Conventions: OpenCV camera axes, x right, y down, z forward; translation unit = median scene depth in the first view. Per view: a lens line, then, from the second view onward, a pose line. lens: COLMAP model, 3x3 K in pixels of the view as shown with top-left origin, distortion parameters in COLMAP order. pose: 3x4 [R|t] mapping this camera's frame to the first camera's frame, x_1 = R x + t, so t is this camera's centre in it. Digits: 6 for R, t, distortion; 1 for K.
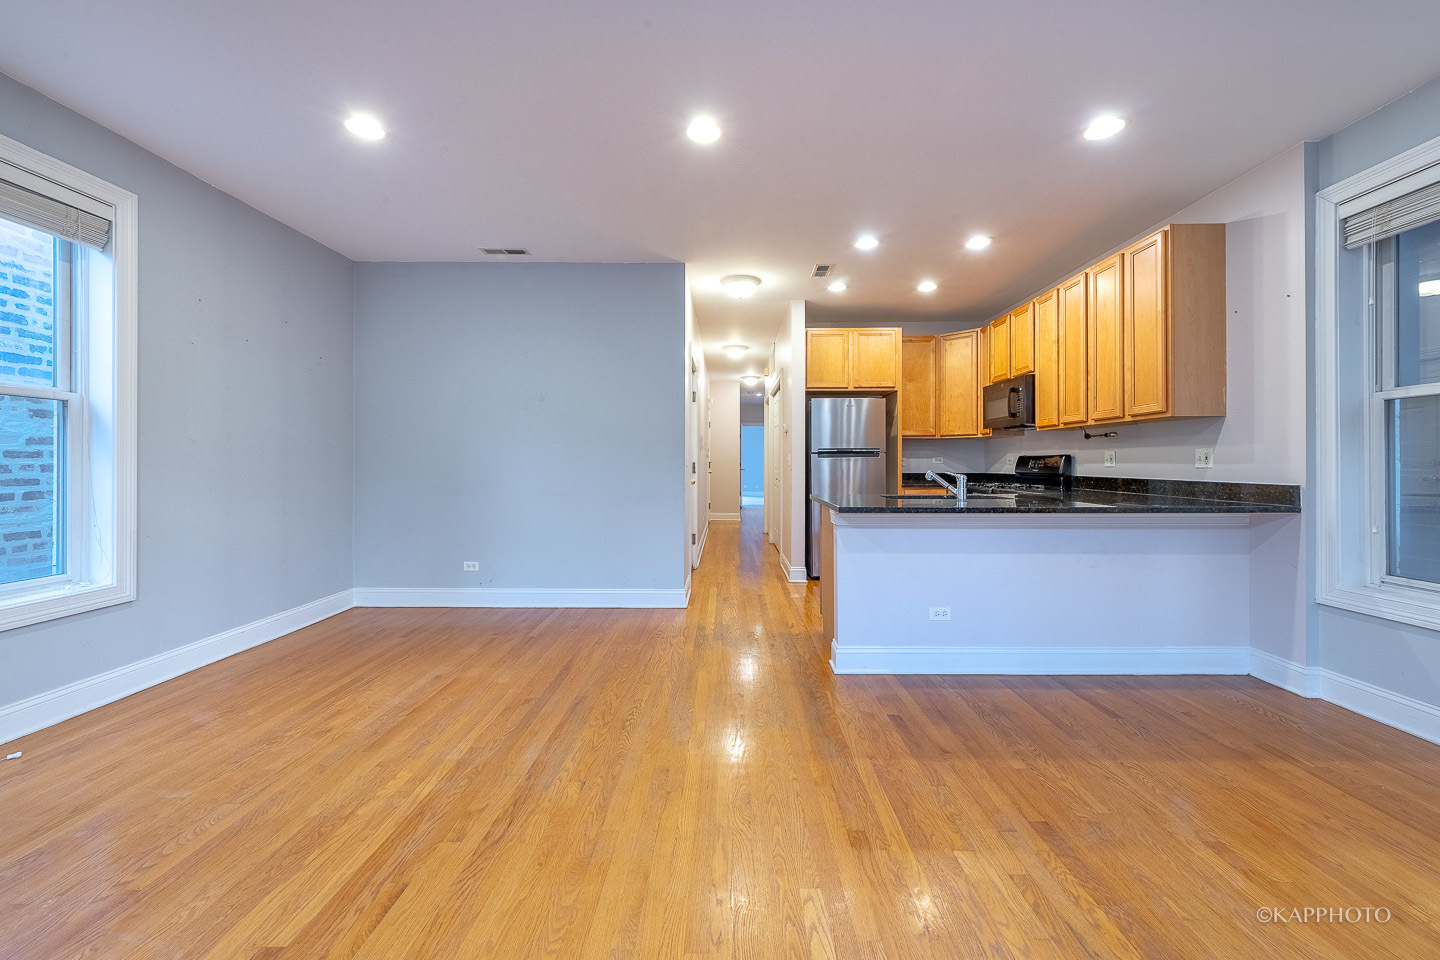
lens RADIAL K [[587.9, 0, 724.4], [0, 587.9, 467.5], [0, 0, 1]] dist [0.000428, 0.000037]
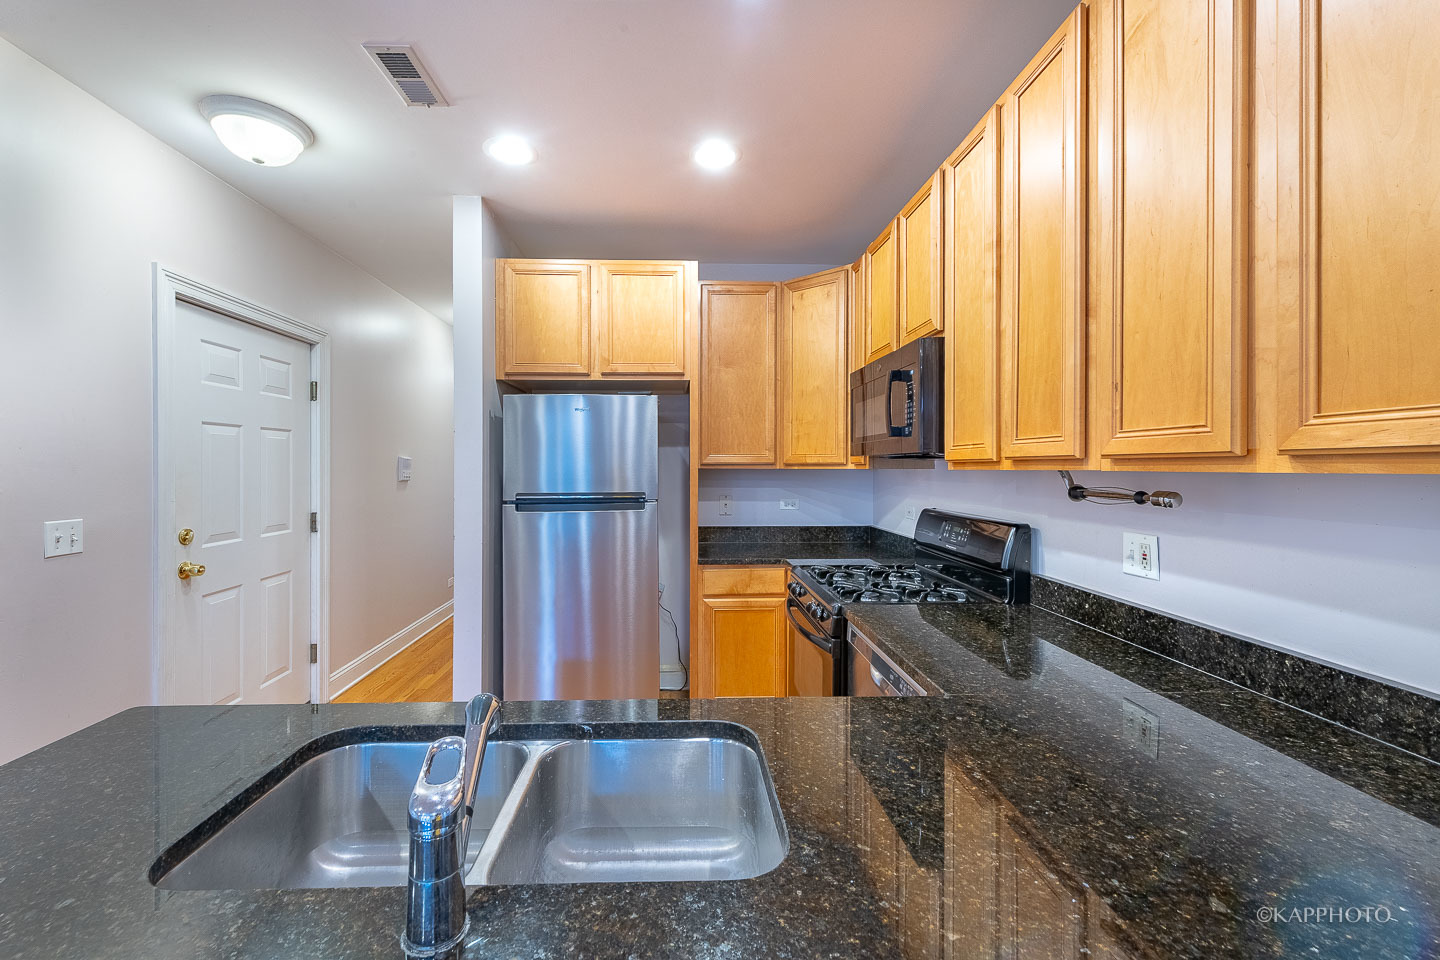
lens RADIAL K [[597.2, 0, 689.2], [0, 597.2, 465.1], [0, 0, 1]] dist [0.021013, -0.000016]
pose [[0.999420, -0.001000, 0.034033, 0.390614], [0.001388, 0.999934, -0.011395, -0.072954], [-0.034019, 0.011435, 0.999356, 0.682355]]
